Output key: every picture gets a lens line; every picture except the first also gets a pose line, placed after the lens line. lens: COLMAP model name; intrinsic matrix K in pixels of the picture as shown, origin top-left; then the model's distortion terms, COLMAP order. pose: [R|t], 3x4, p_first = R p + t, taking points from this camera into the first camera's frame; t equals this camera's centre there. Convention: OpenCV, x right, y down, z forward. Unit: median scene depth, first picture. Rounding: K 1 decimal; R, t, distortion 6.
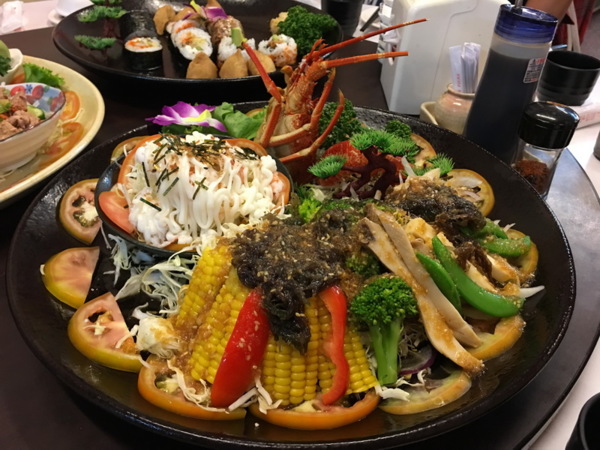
lens RADIAL K [[521.3, 0, 303.9], [0, 521.3, 225.9], [0, 0, 1]] dist [0.079875, -0.141229]
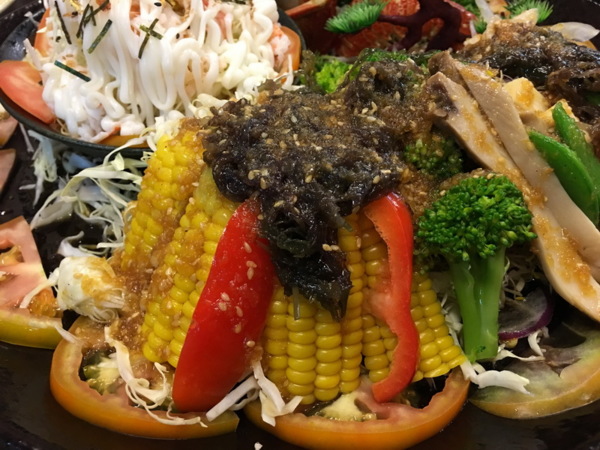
lens RADIAL K [[521.3, 0, 303.1], [0, 521.3, 221.5], [0, 0, 1]] dist [0.079875, -0.141229]
pose [[0.999495, -0.027201, -0.016401, -0.020843], [0.029181, 0.990285, 0.135955, 0.056062], [0.012543, -0.136365, 0.990579, 0.378422]]
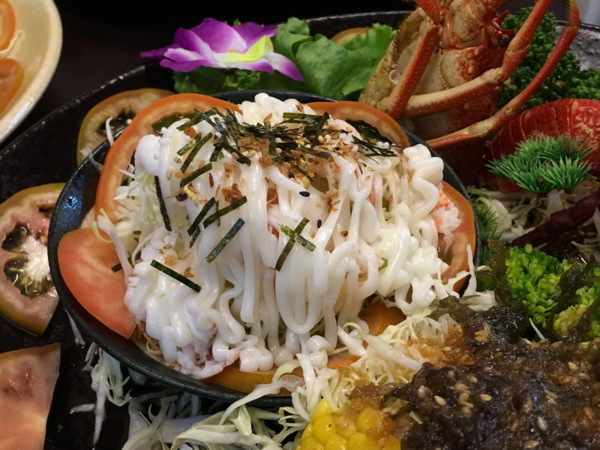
lens RADIAL K [[726.3, 0, 301.2], [0, 726.3, 220.7], [0, 0, 1]] dist [0.038512, 0.000000]
pose [[0.999015, 0.003331, -0.044245, -0.163425], [-0.000382, 0.997786, 0.066510, -0.126828], [0.044369, -0.066428, 0.996804, 0.413064]]
